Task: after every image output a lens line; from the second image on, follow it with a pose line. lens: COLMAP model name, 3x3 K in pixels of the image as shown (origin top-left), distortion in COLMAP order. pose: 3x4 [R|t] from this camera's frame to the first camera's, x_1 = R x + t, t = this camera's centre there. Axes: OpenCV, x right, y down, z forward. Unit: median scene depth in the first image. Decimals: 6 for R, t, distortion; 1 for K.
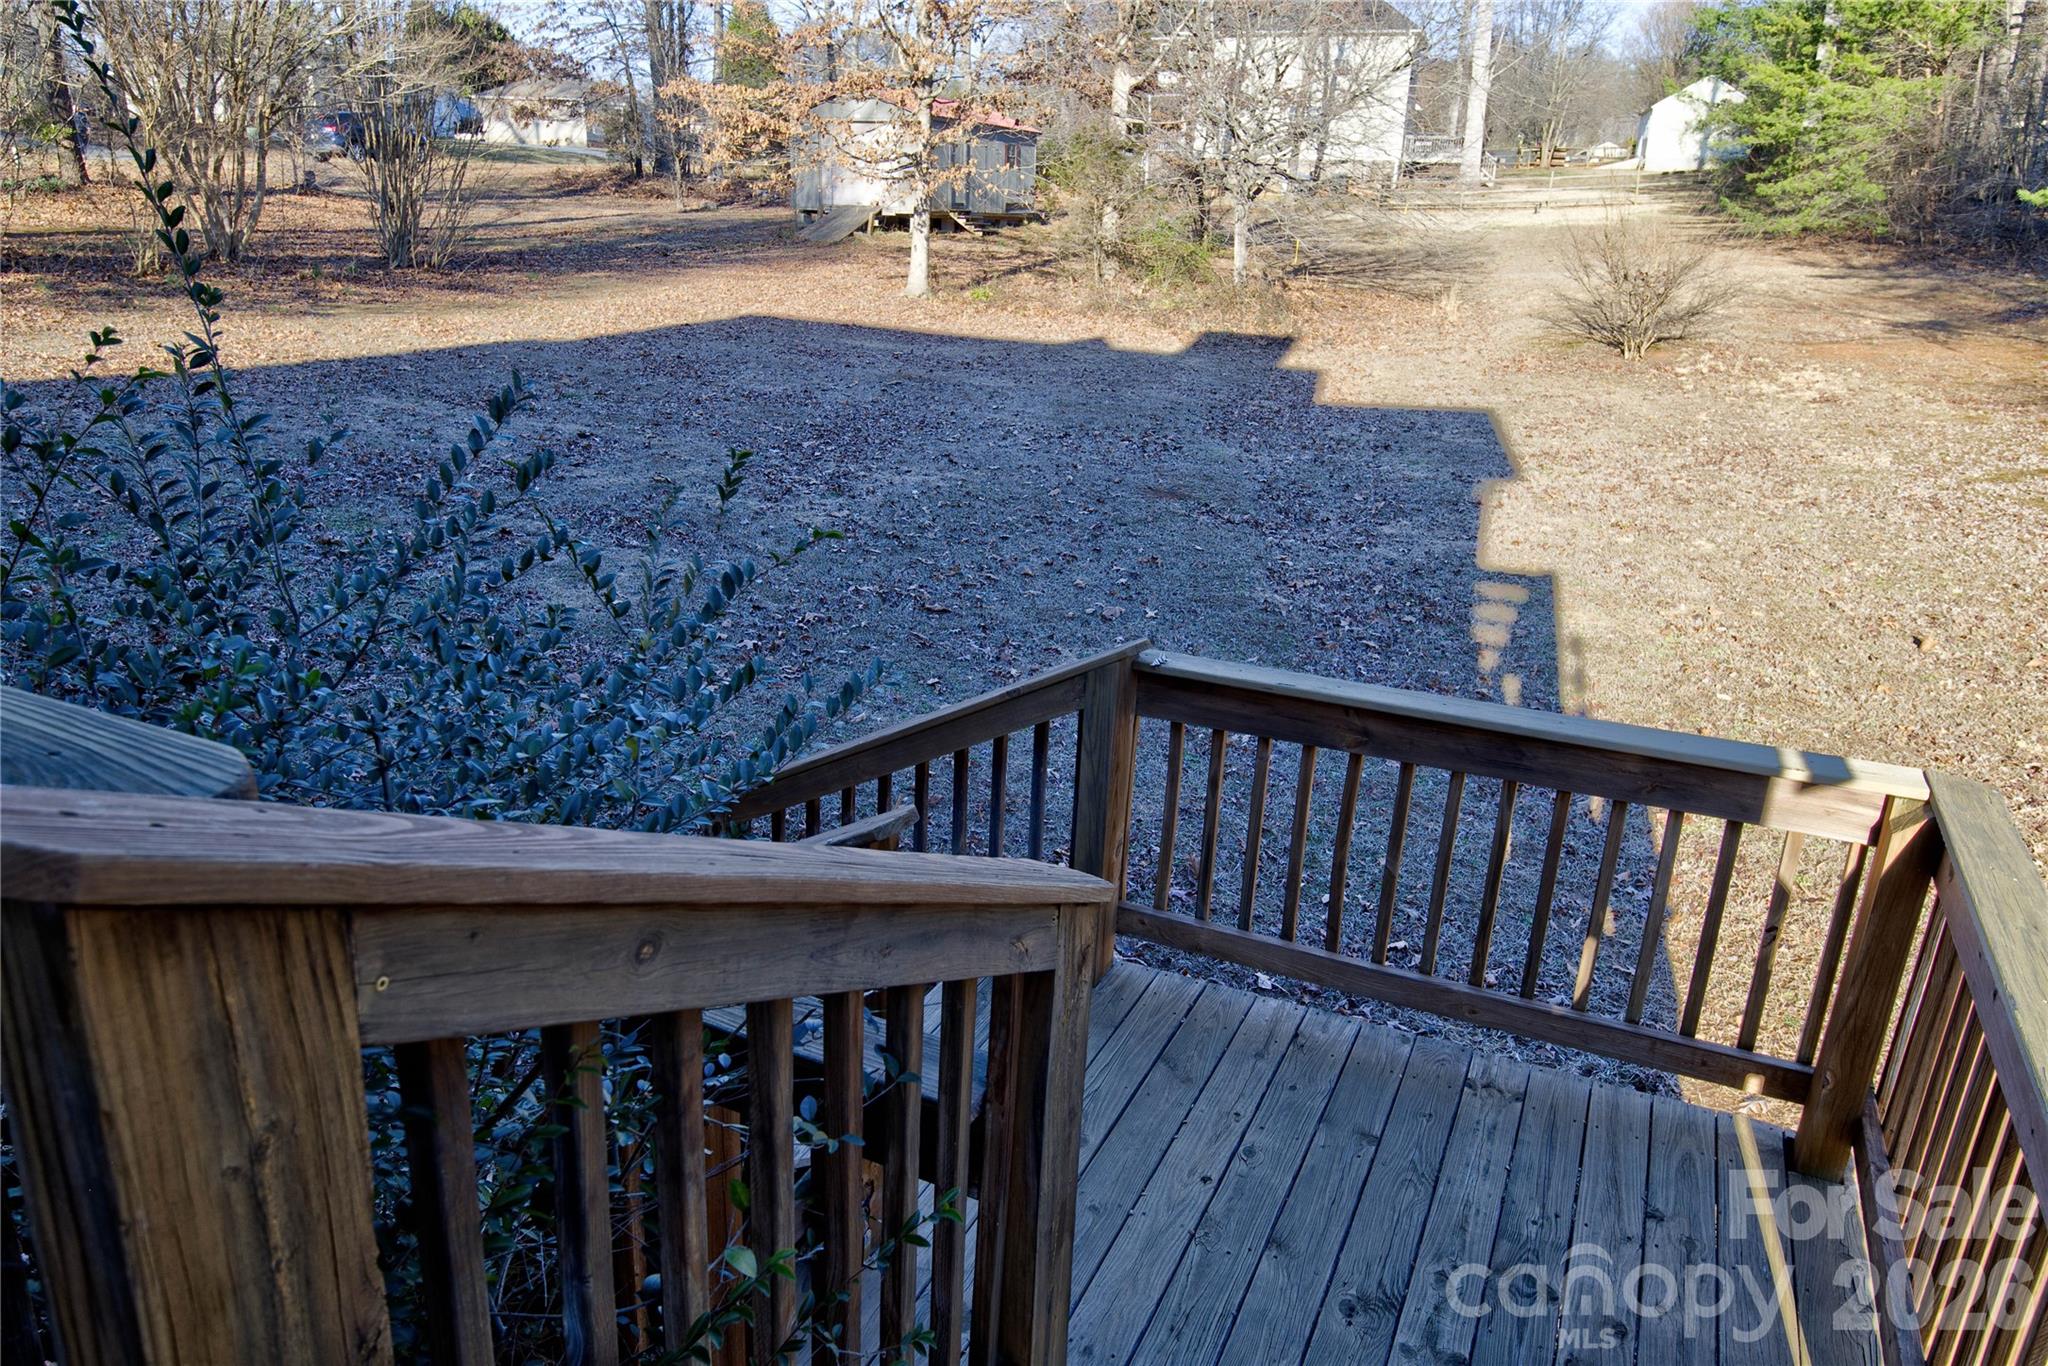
lens RADIAL K [[1405.2, 0, 1017.6], [0, 1405.2, 683.0], [0, 0, 1]] dist [0.007255, -0.002467]
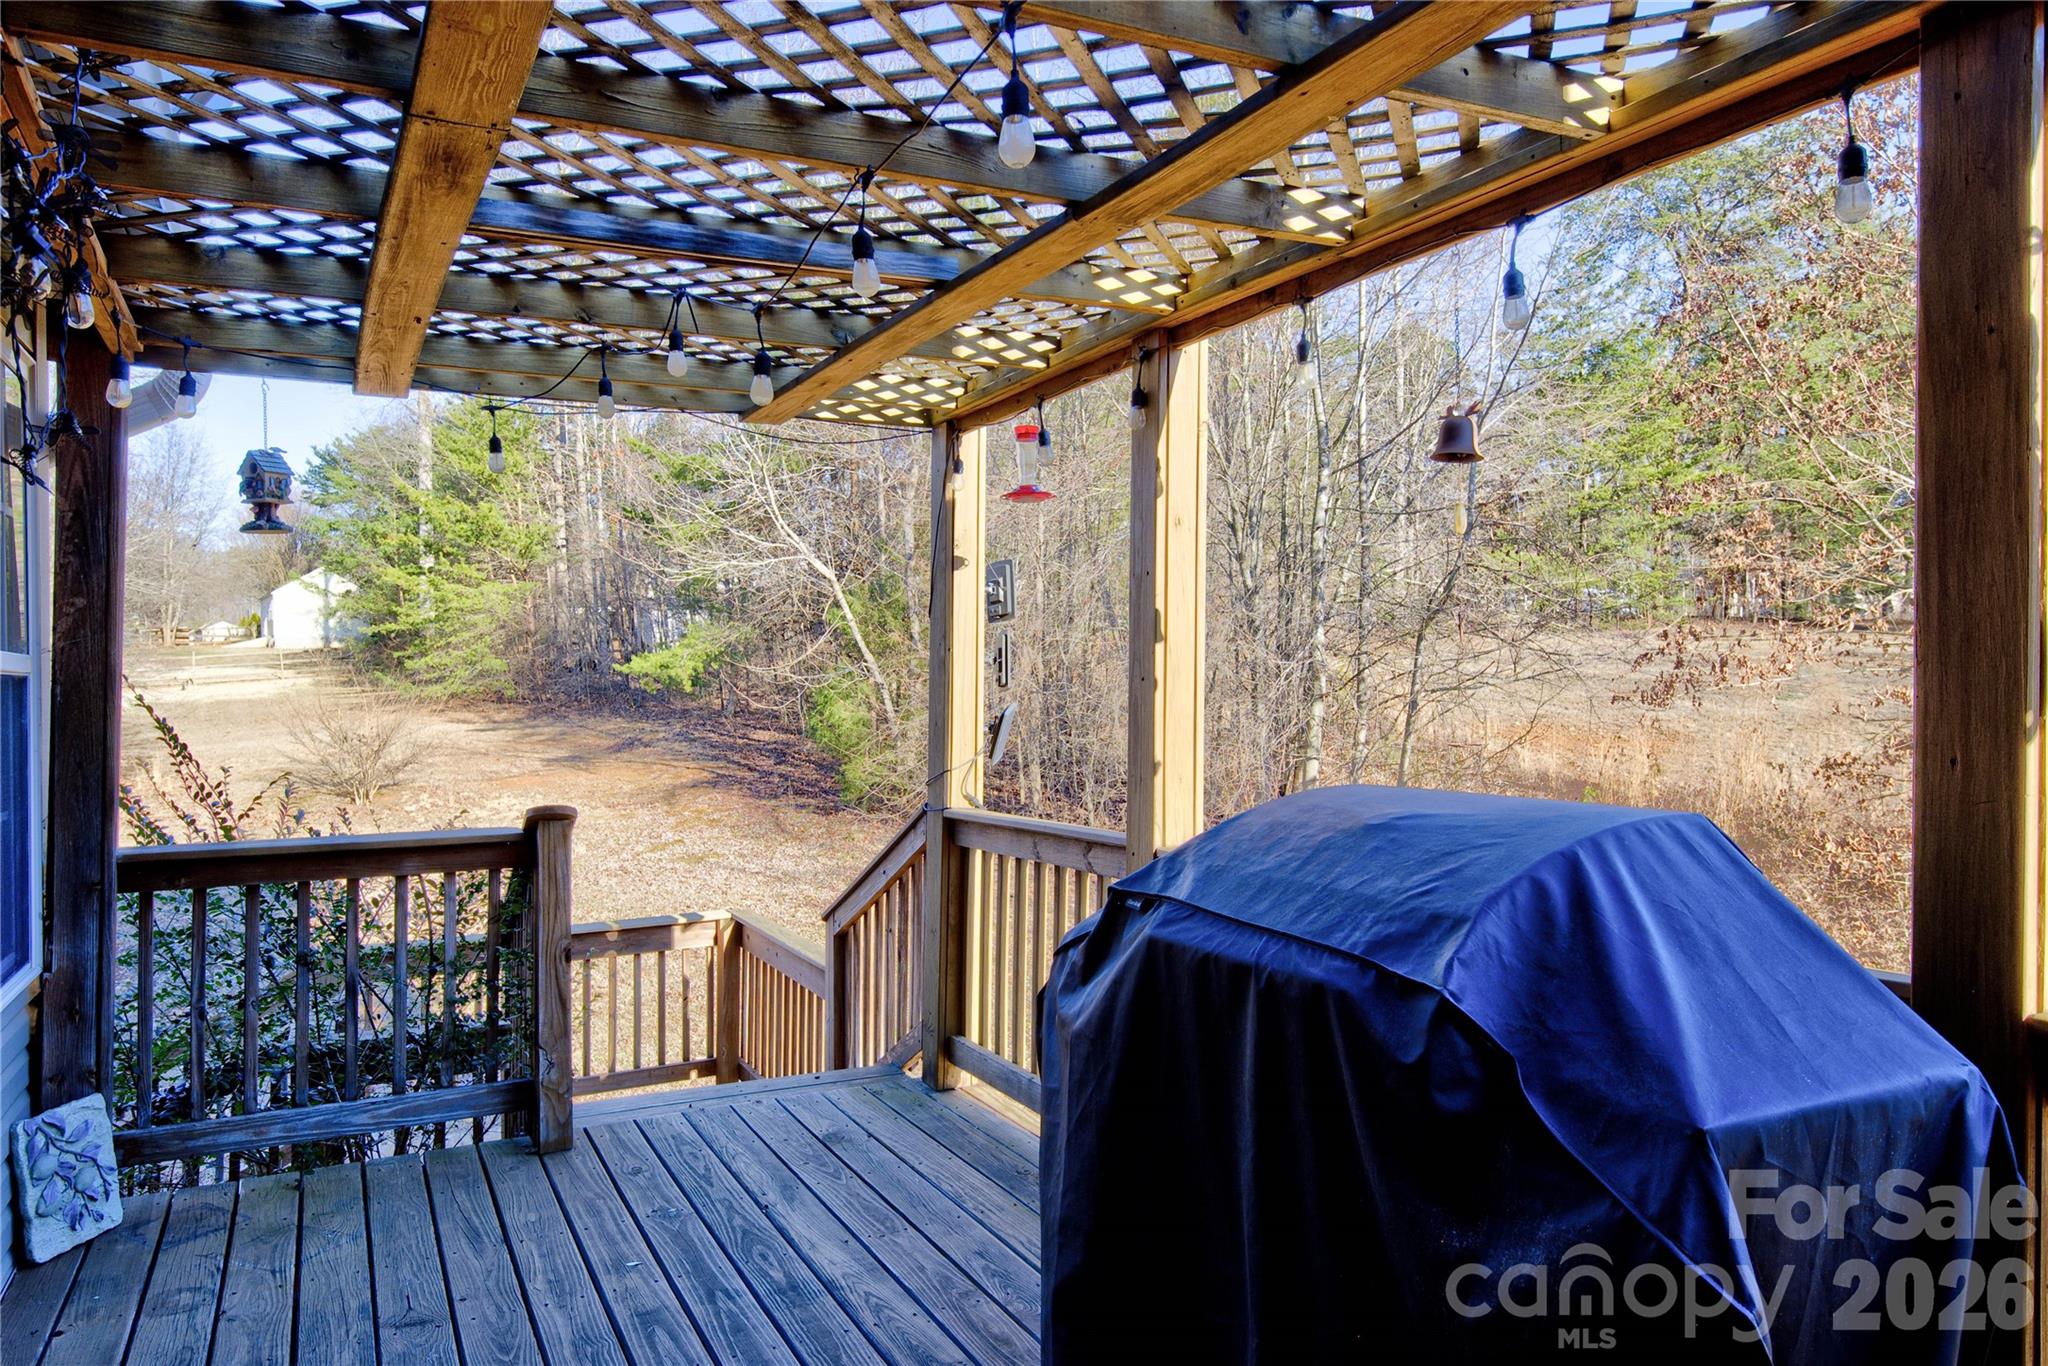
lens RADIAL K [[1405.2, 0, 1022.2], [0, 1405.2, 684.3], [0, 0, 1]] dist [0.007255, -0.002467]
pose [[0.620820, -0.037173, 0.783072, -0.095279], [0.282019, 0.942593, -0.178839, 0.028699], [-0.731470, 0.331868, 0.595664, -0.097255]]
